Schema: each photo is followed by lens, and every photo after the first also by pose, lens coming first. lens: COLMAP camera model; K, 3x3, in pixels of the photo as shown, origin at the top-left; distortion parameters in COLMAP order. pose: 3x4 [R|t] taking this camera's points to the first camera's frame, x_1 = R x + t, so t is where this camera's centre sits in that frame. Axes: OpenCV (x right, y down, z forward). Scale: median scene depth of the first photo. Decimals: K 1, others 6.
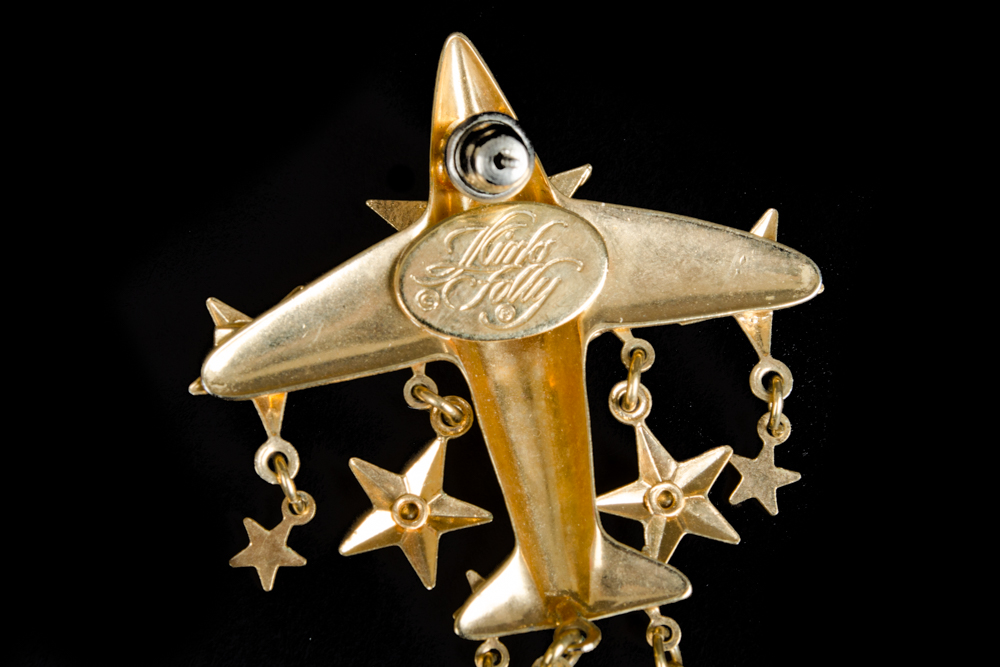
lens RADIAL K [[2286.6, 0, 471.4], [0, 2286.6, 332.9], [0, 0, 1]] dist [0.050832, 0.437060]
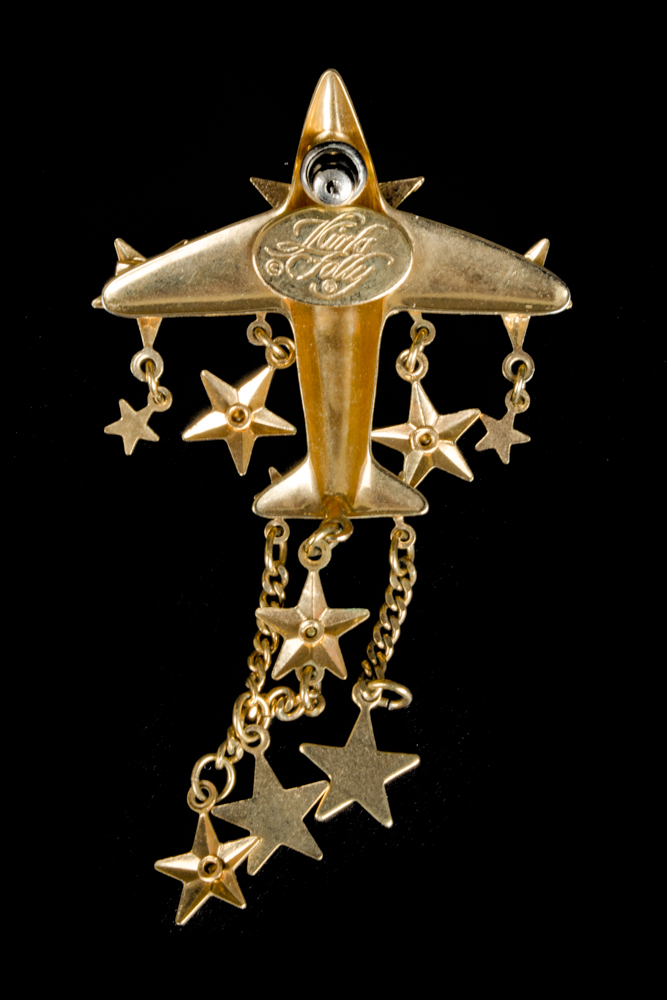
lens RADIAL K [[2286.6, 0, 333.5], [0, 2286.6, 500.0], [0, 0, 1]] dist [0.050832, 0.437060]
pose [[0.983175, 0.176866, -0.045675, 0.100719], [-0.166899, 0.971396, 0.168924, -0.114424], [0.074245, -0.158459, 0.984570, -0.353379]]
